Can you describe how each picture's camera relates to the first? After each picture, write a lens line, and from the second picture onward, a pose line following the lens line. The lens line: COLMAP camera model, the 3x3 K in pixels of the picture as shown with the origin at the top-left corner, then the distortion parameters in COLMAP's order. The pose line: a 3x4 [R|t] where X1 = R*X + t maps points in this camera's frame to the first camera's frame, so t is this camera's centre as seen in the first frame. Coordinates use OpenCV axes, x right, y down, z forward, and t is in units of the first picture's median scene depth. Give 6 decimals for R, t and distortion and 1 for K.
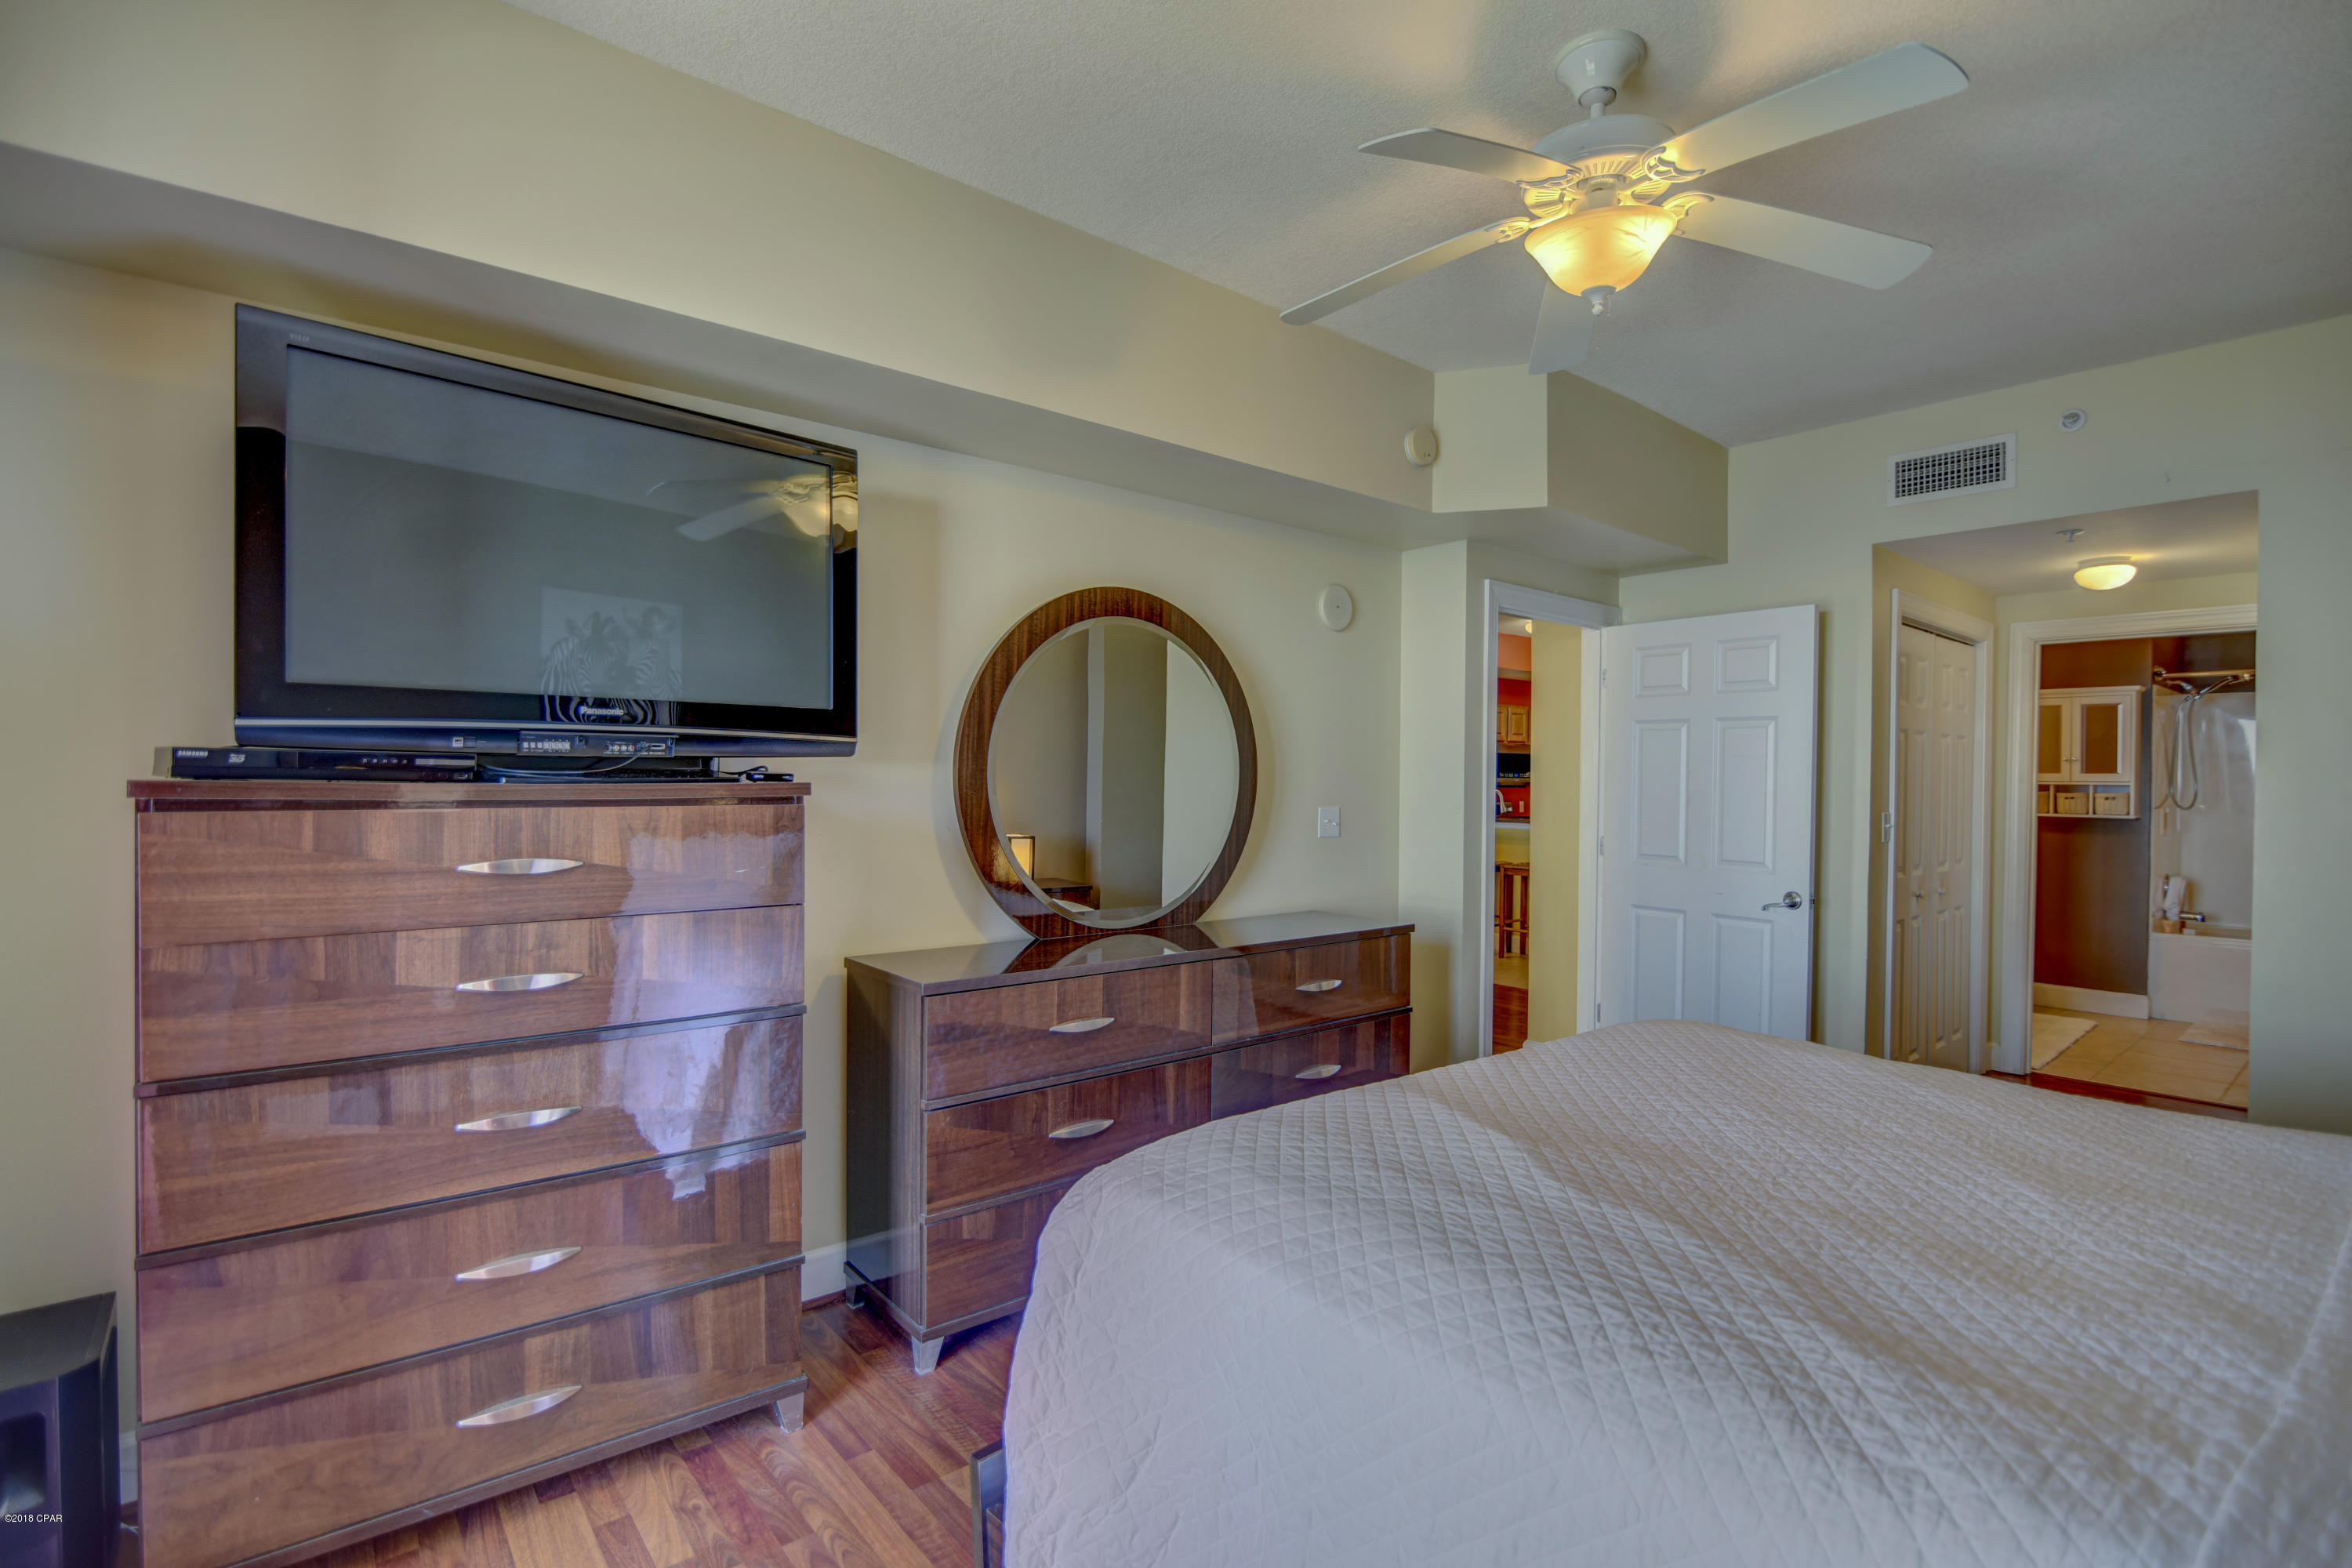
lens RADIAL K [[1090.3, 0, 1161.5], [0, 1090.3, 781.7], [0, 0, 1]] dist [-0.015342, 0.001293]
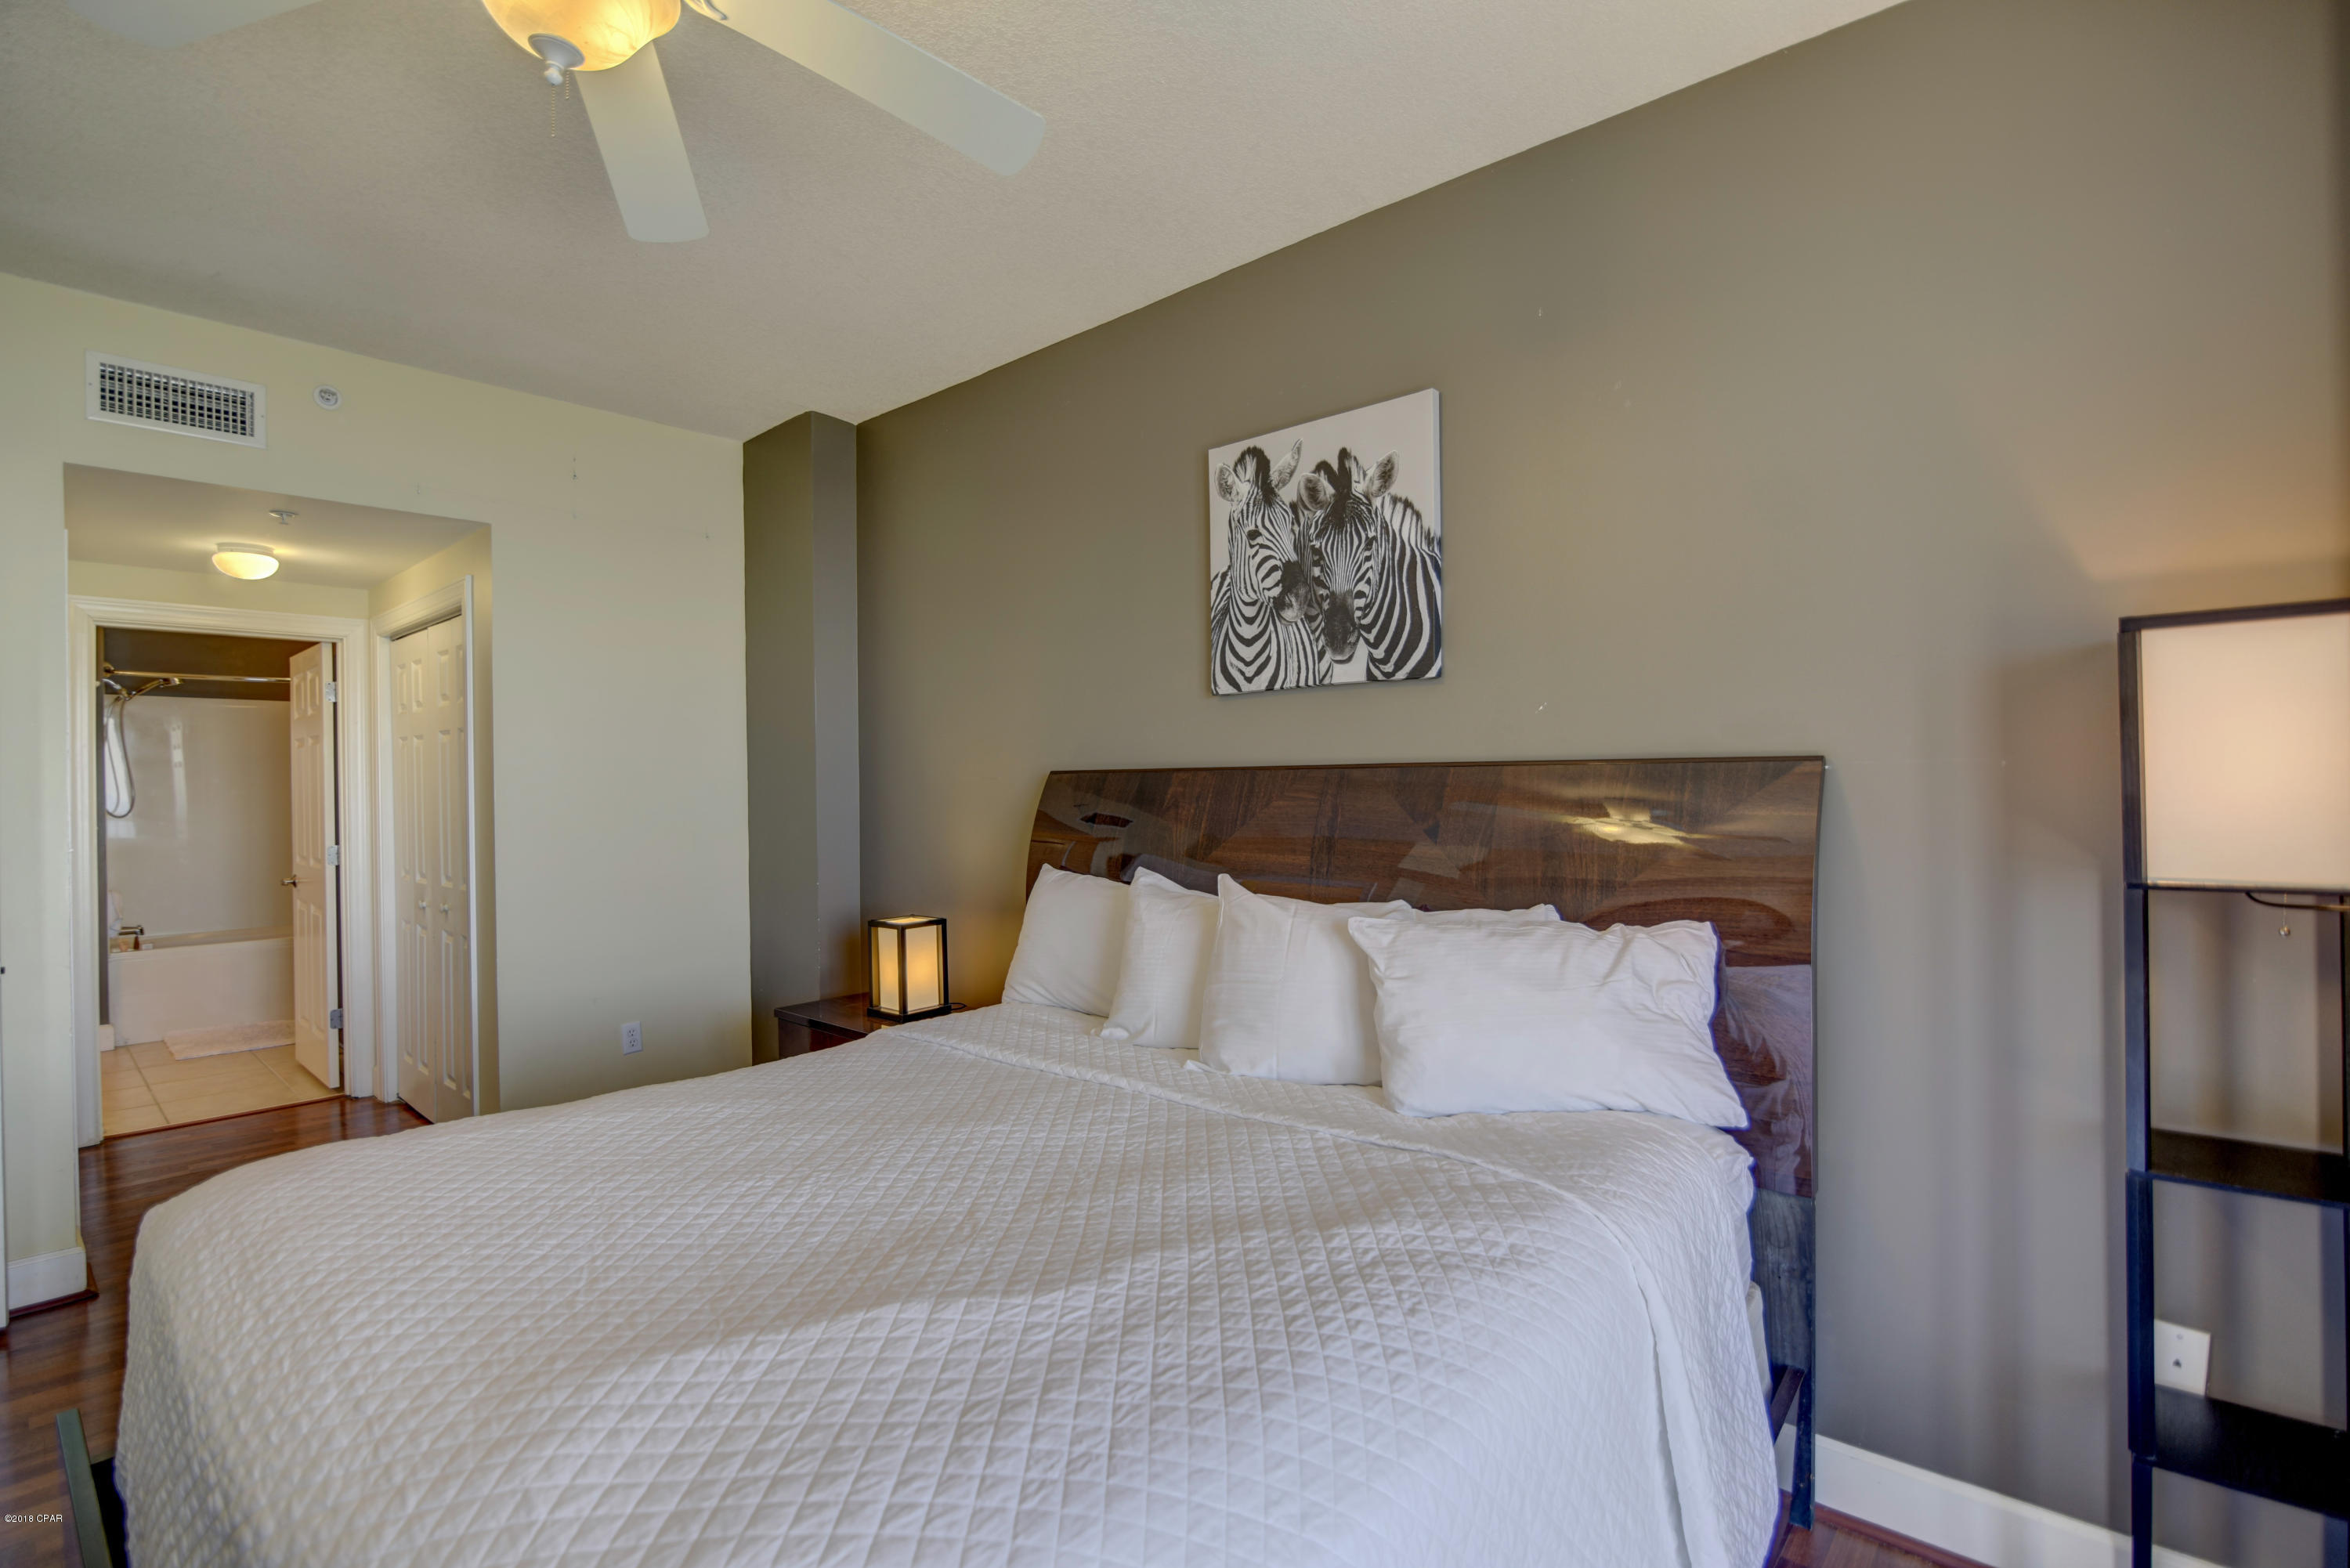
lens RADIAL K [[1089.3, 0, 1169.2], [0, 1089.3, 788.1], [0, 0, 1]] dist [-0.015342, 0.001293]
pose [[-0.136211, -0.016803, 0.990537, -0.166069], [0.016984, 0.999670, 0.019293, -0.004993], [-0.990534, 0.019451, -0.135881, 0.396398]]
